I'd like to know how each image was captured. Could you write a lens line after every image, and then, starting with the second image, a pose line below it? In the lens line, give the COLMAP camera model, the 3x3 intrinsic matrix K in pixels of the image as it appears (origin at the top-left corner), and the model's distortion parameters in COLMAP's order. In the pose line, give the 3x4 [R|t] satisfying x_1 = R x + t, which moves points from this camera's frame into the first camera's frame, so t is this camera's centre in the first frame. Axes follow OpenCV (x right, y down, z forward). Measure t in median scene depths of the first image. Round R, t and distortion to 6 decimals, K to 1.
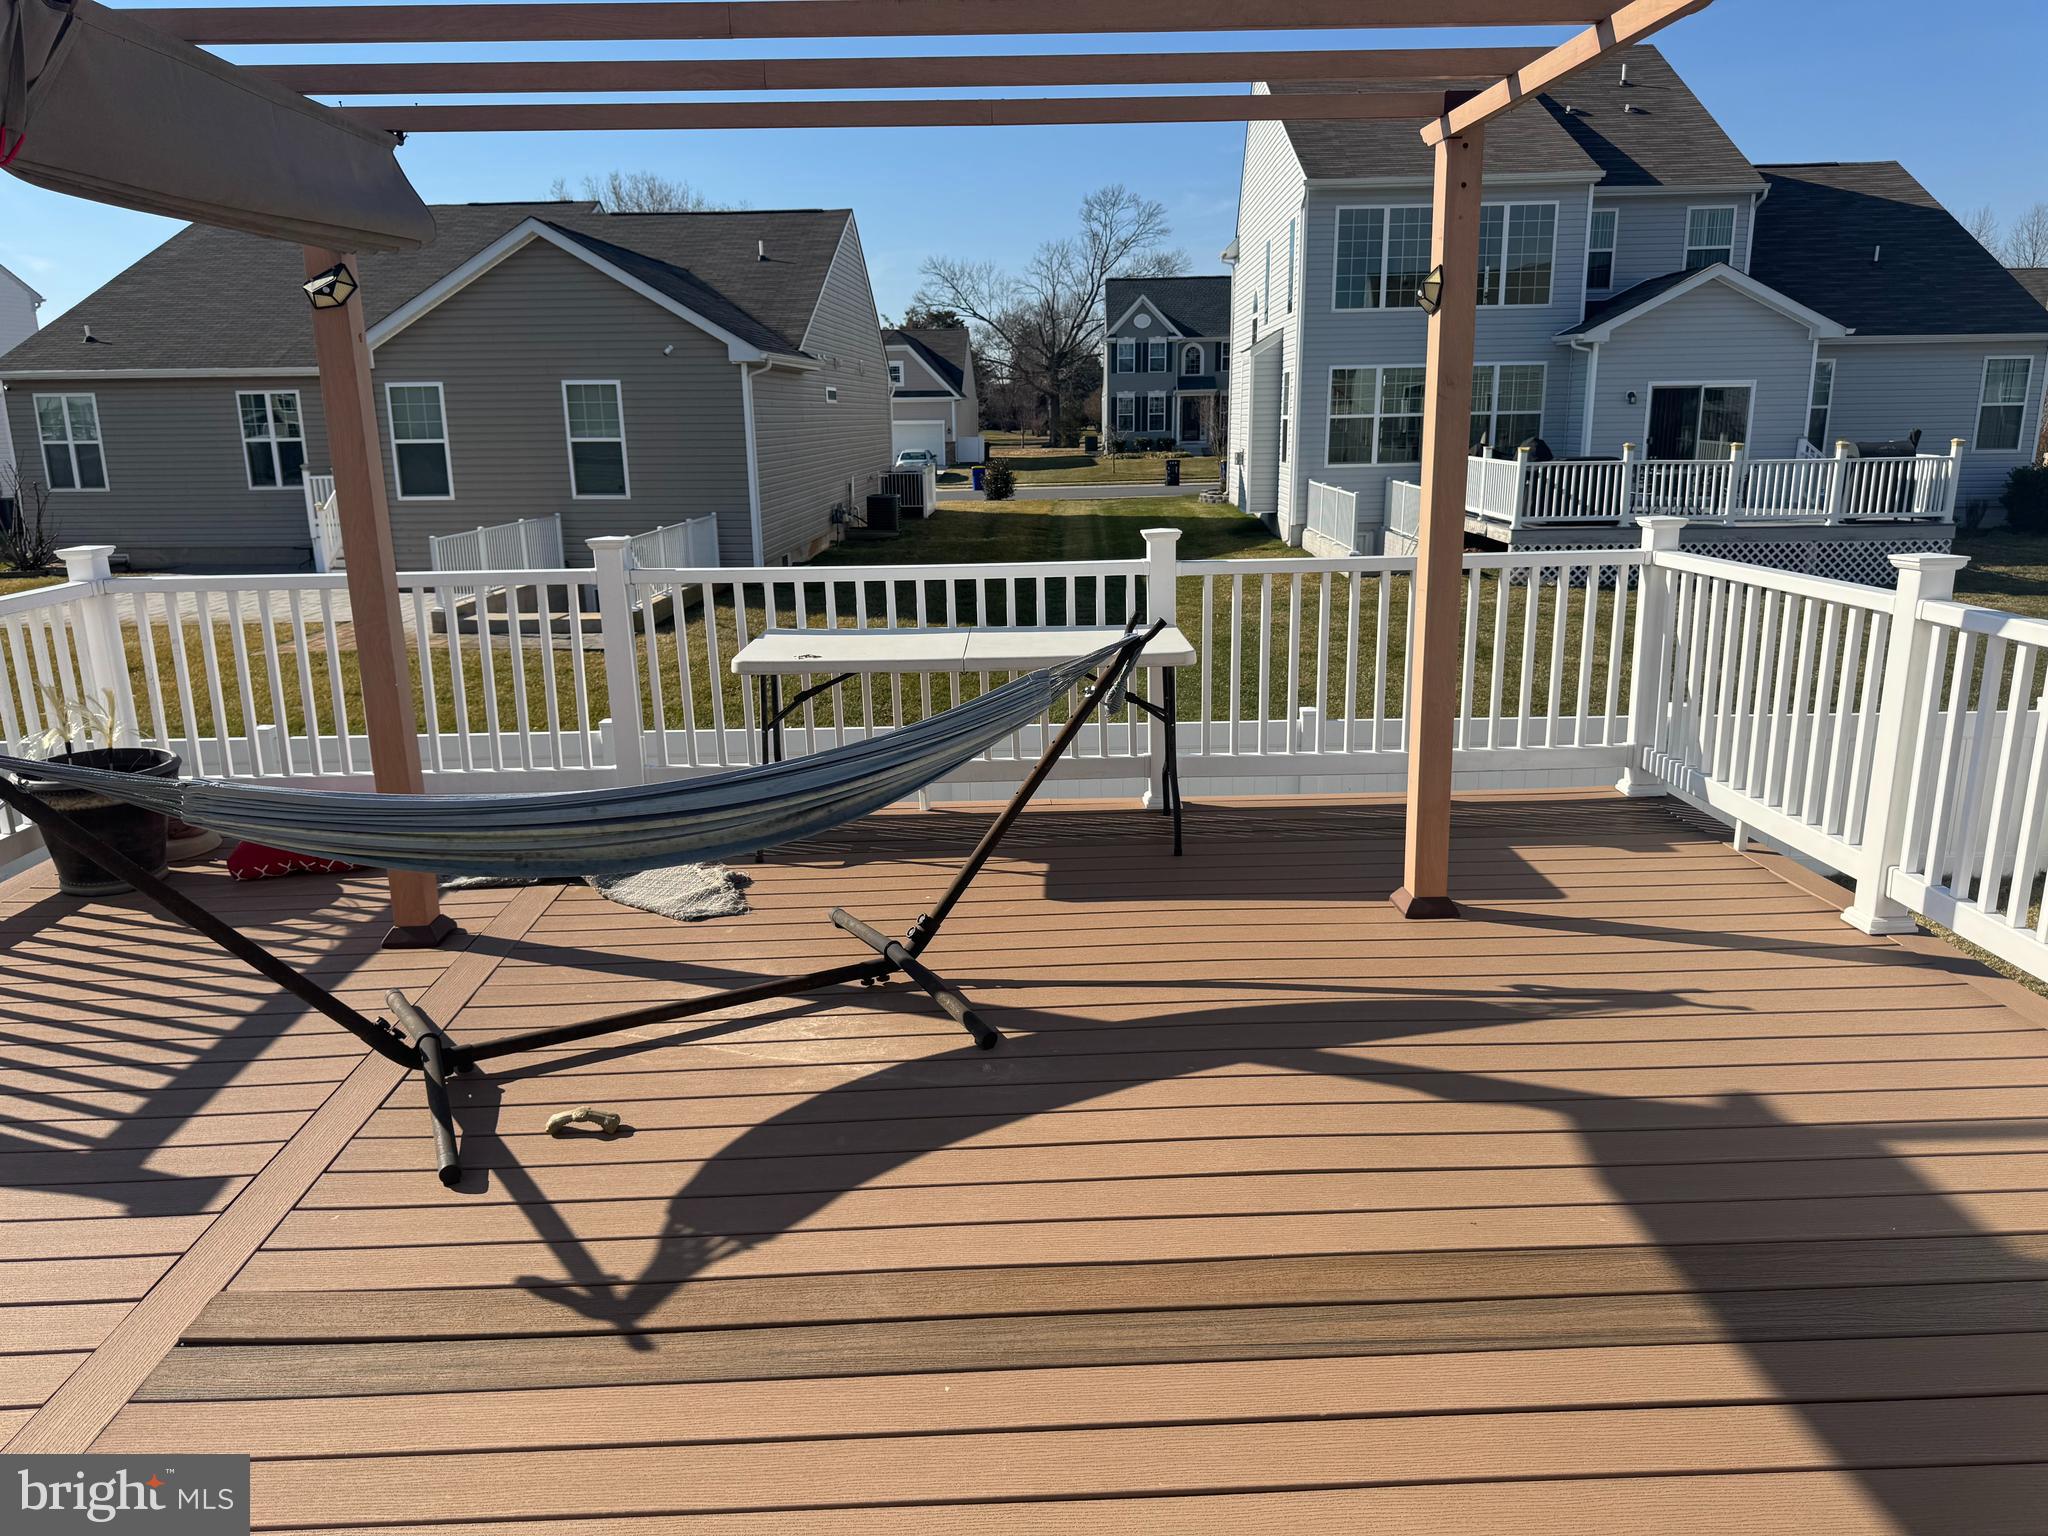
lens RADIAL K [[1450.7, 0, 1010.2], [0, 1450.7, 764.7], [0, 0, 1]] dist [0.042892, -0.053053]
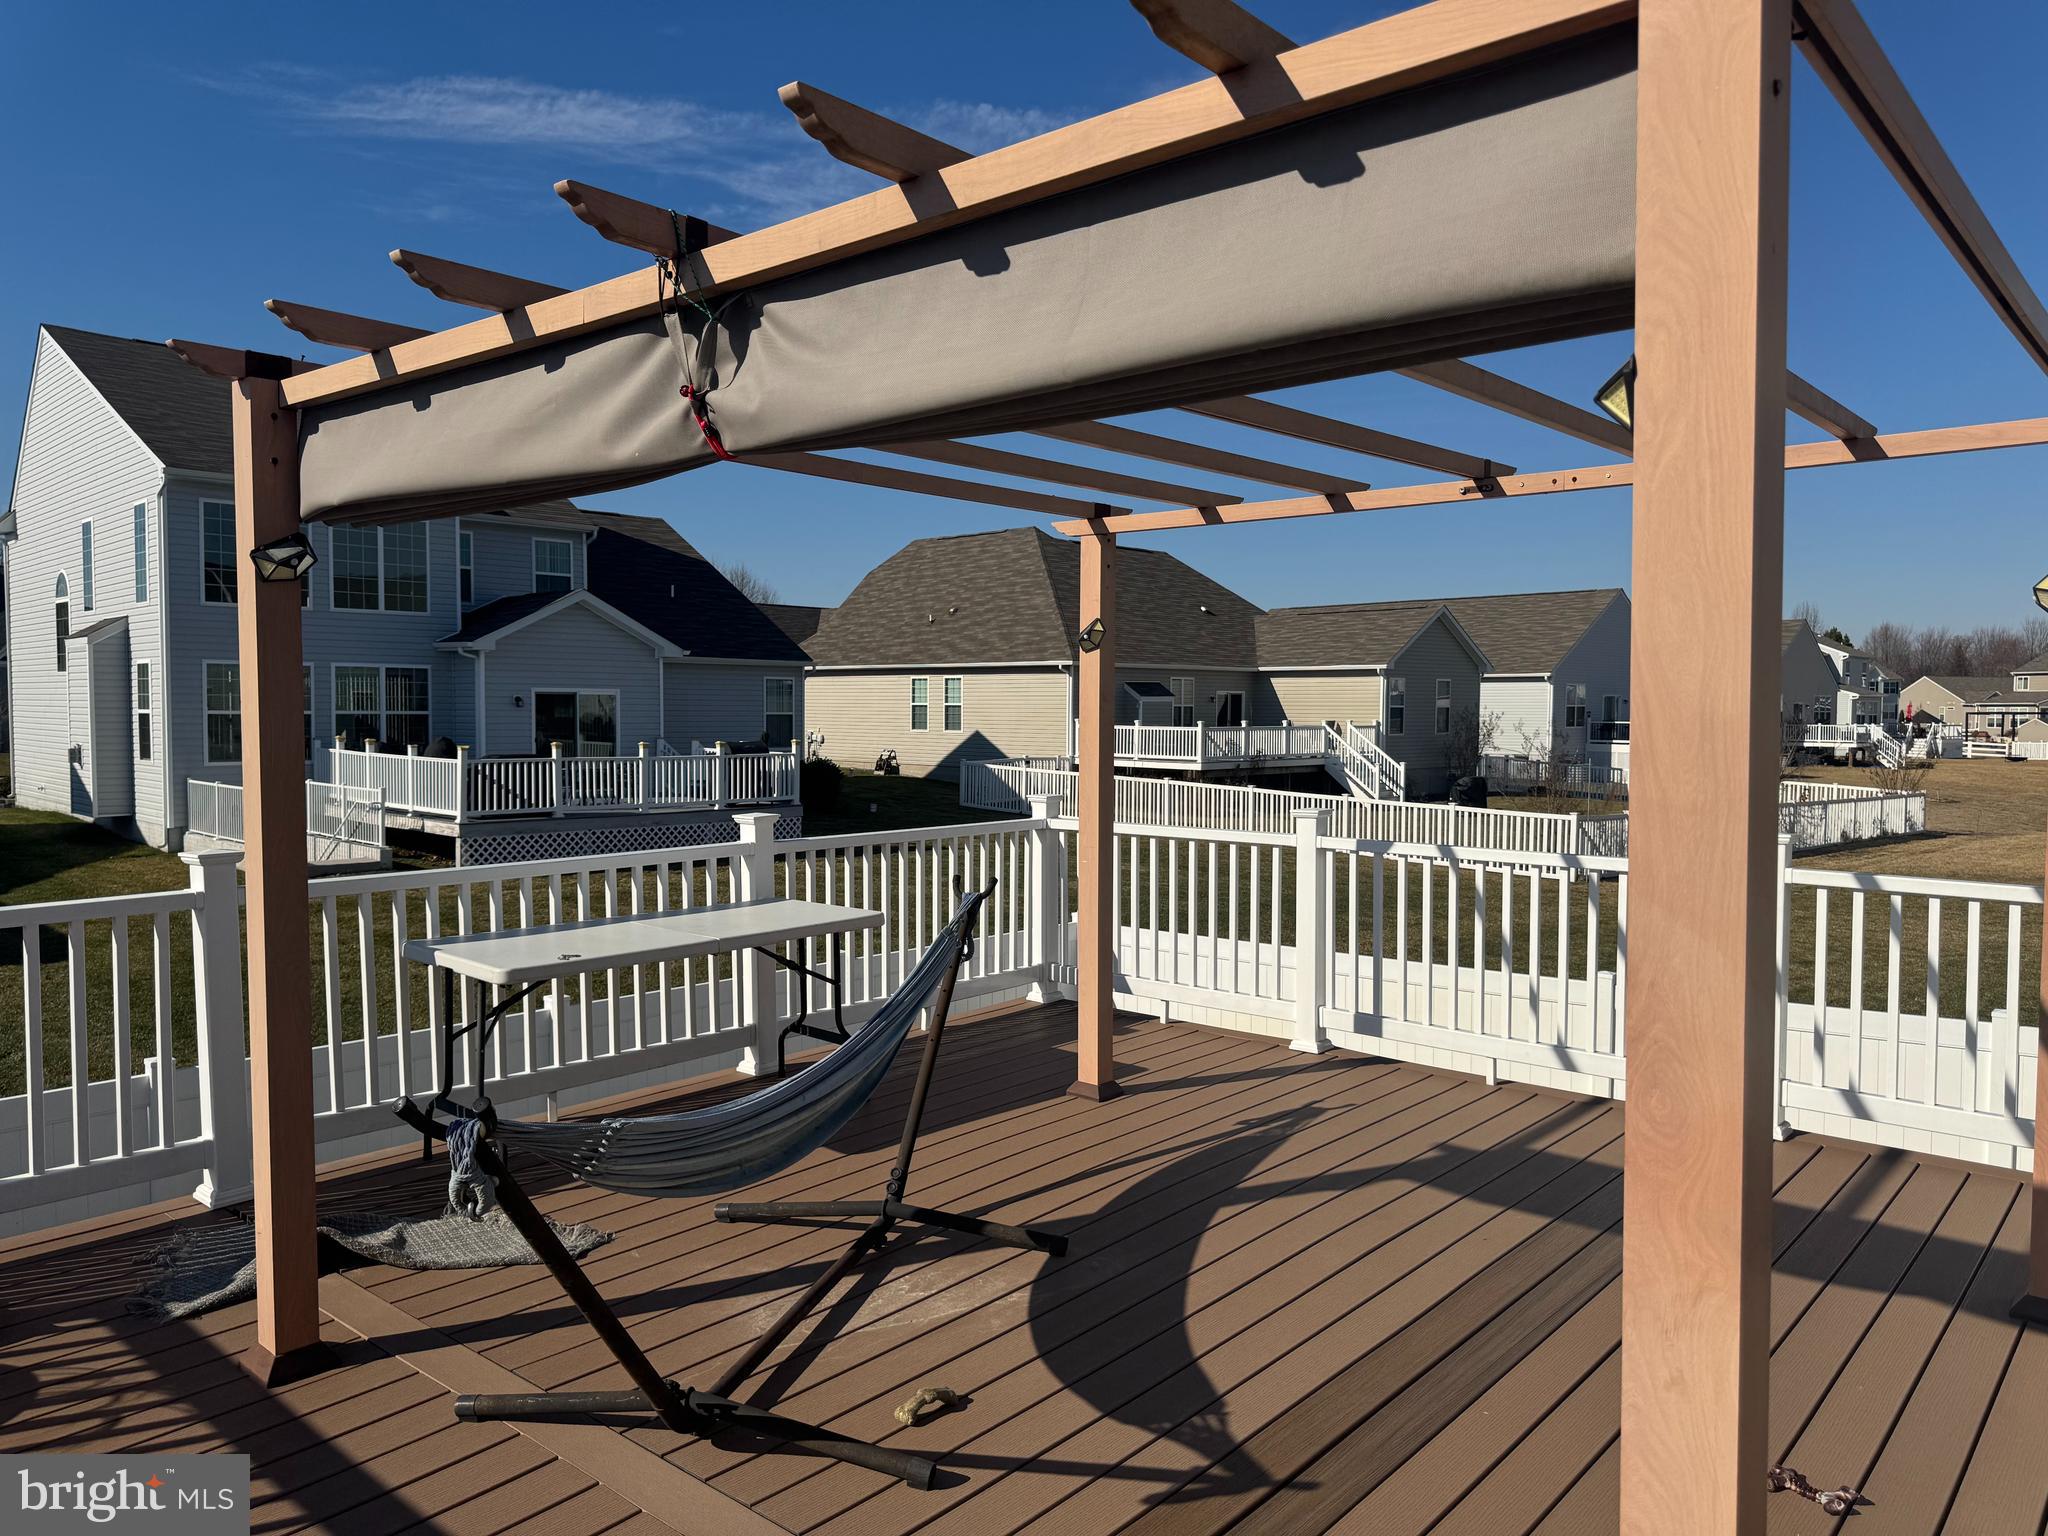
lens RADIAL K [[1450.7, 0, 1010.2], [0, 1450.7, 764.7], [0, 0, 1]] dist [0.042892, -0.053053]
pose [[0.679438, -0.011252, 0.733647, -0.679998], [0.157906, 0.978696, -0.131228, -0.029456], [-0.716540, 0.205009, 0.666740, 0.142108]]
